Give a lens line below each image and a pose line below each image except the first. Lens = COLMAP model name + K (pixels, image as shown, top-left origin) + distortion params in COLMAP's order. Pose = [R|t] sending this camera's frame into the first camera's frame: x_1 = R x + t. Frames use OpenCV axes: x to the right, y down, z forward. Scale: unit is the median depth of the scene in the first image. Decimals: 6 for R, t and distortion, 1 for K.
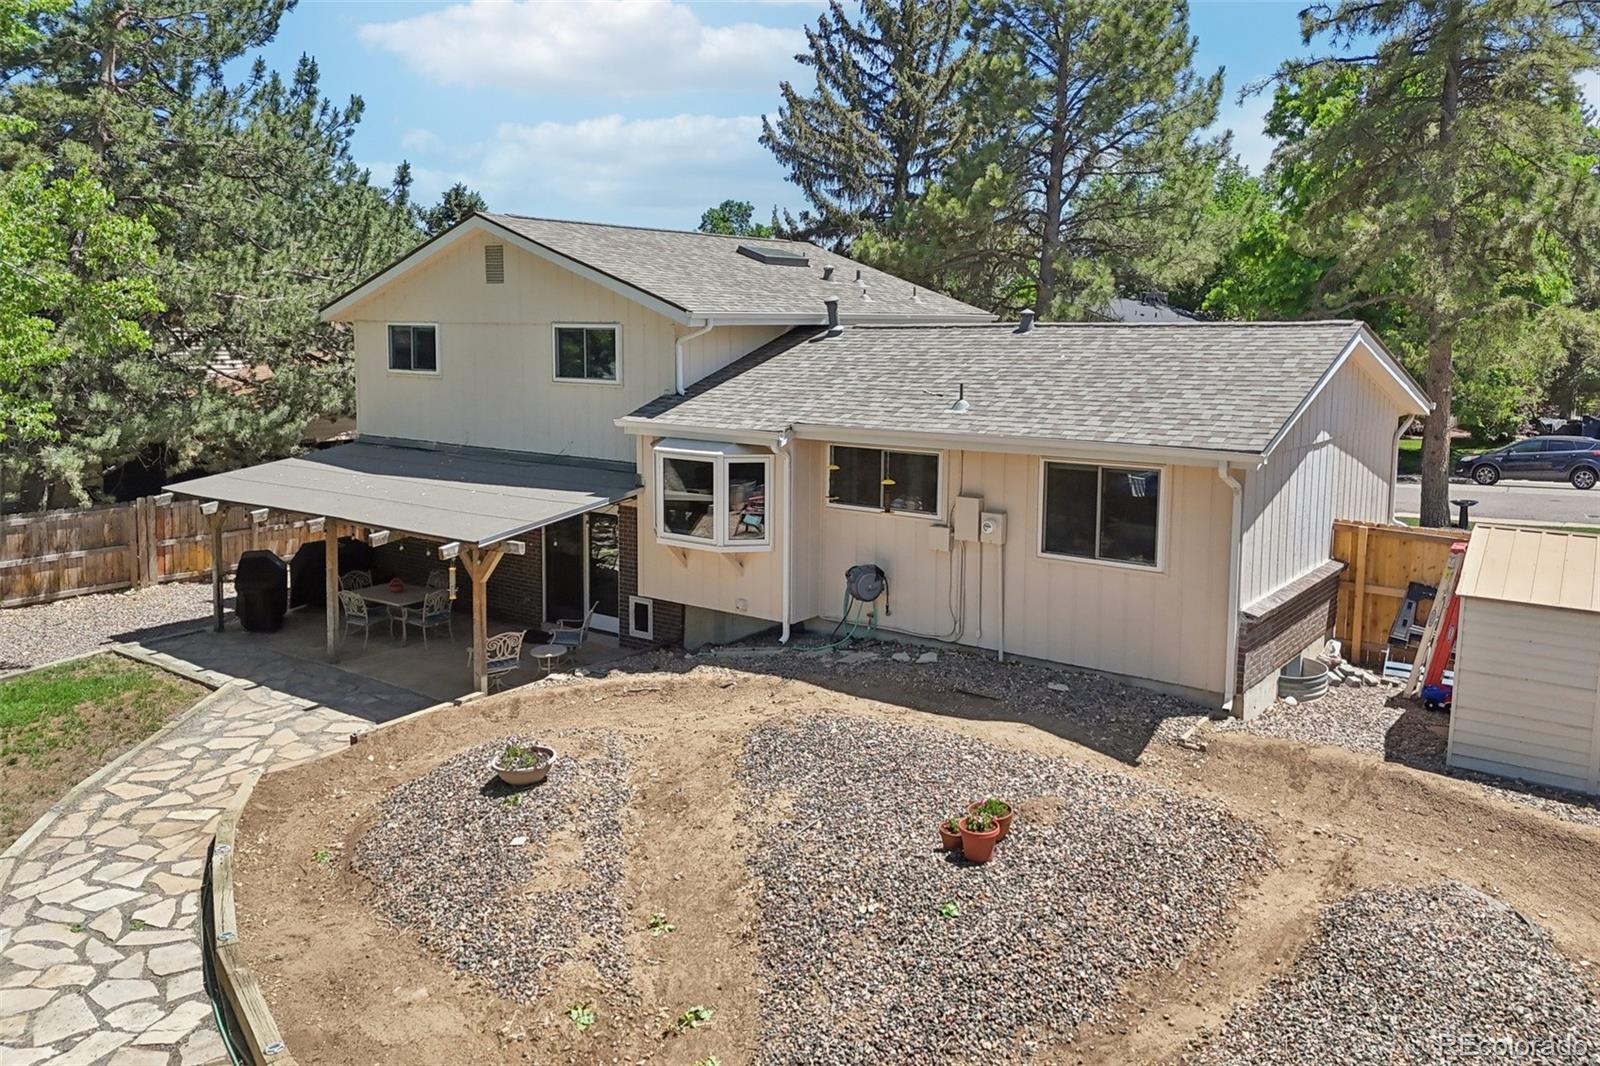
lens RADIAL K [[1173.6, 0, 800.0], [0, 1173.6, 533.0], [0, 0, 1]] dist [0.013860, -0.002394]
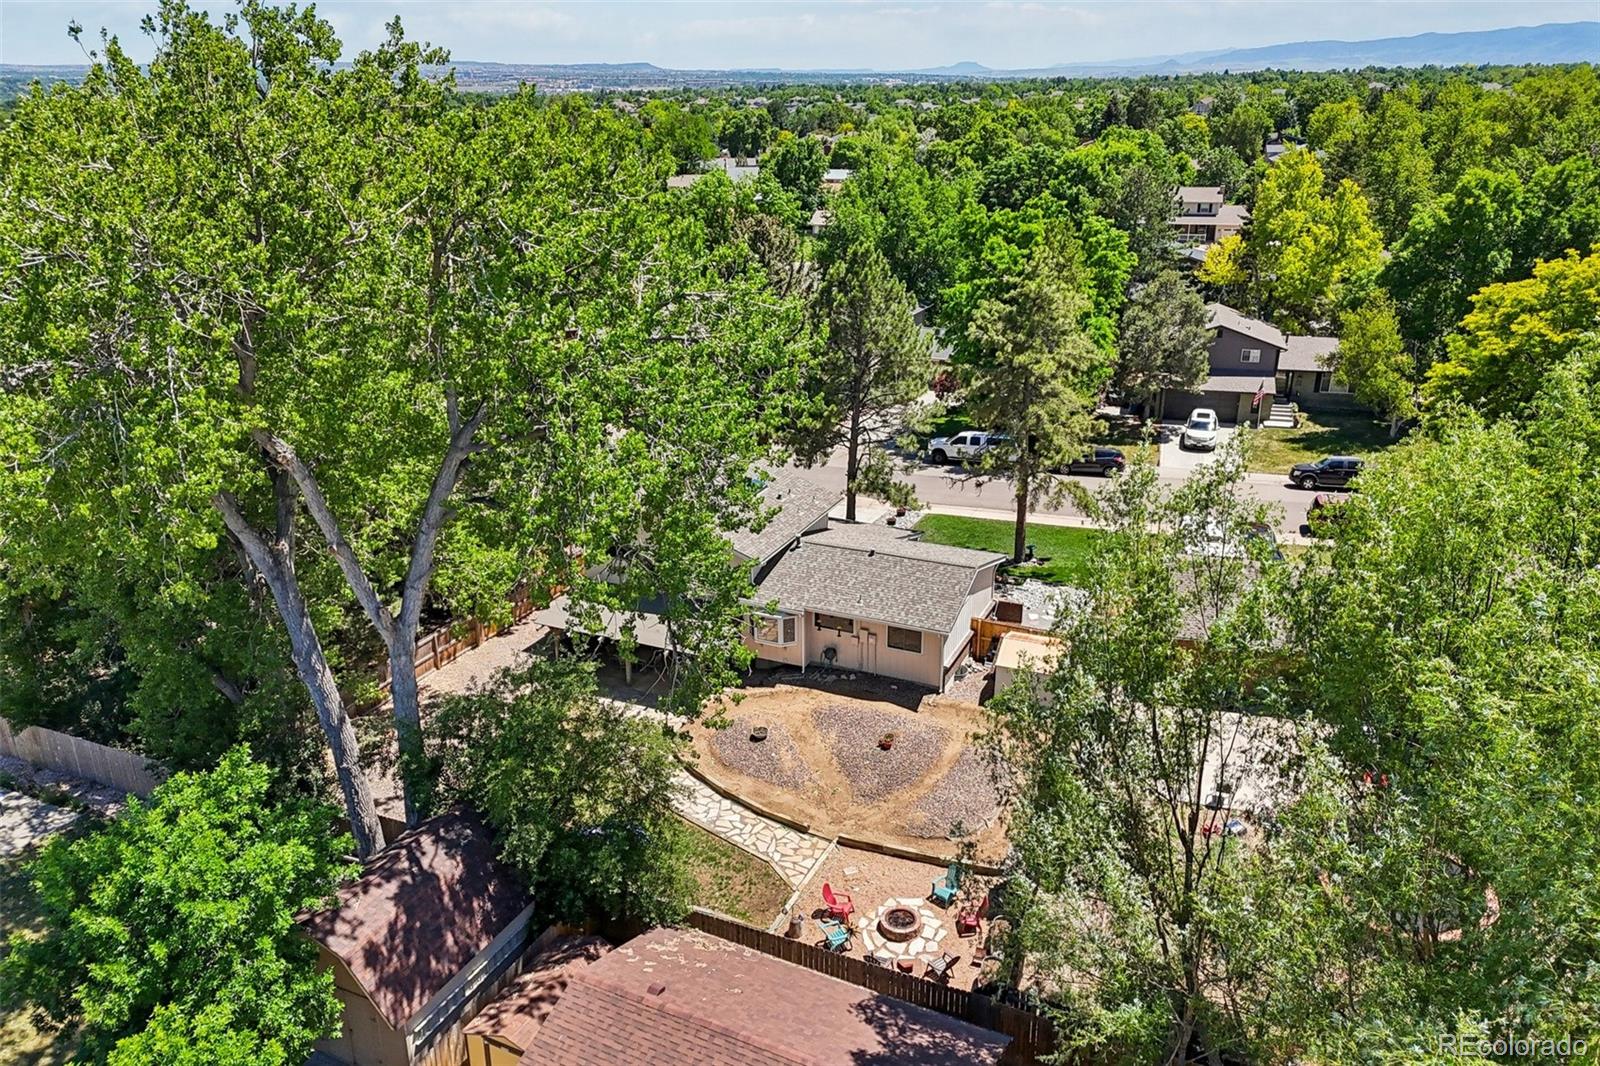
lens RADIAL K [[1173.6, 0, 800.0], [0, 1173.6, 533.0], [0, 0, 1]] dist [0.013860, -0.002394]
pose [[0.973928, -0.087260, 0.209403, -0.703760], [0.048686, 0.981953, 0.182749, -0.920020], [-0.221571, -0.167790, 0.960600, -2.090782]]
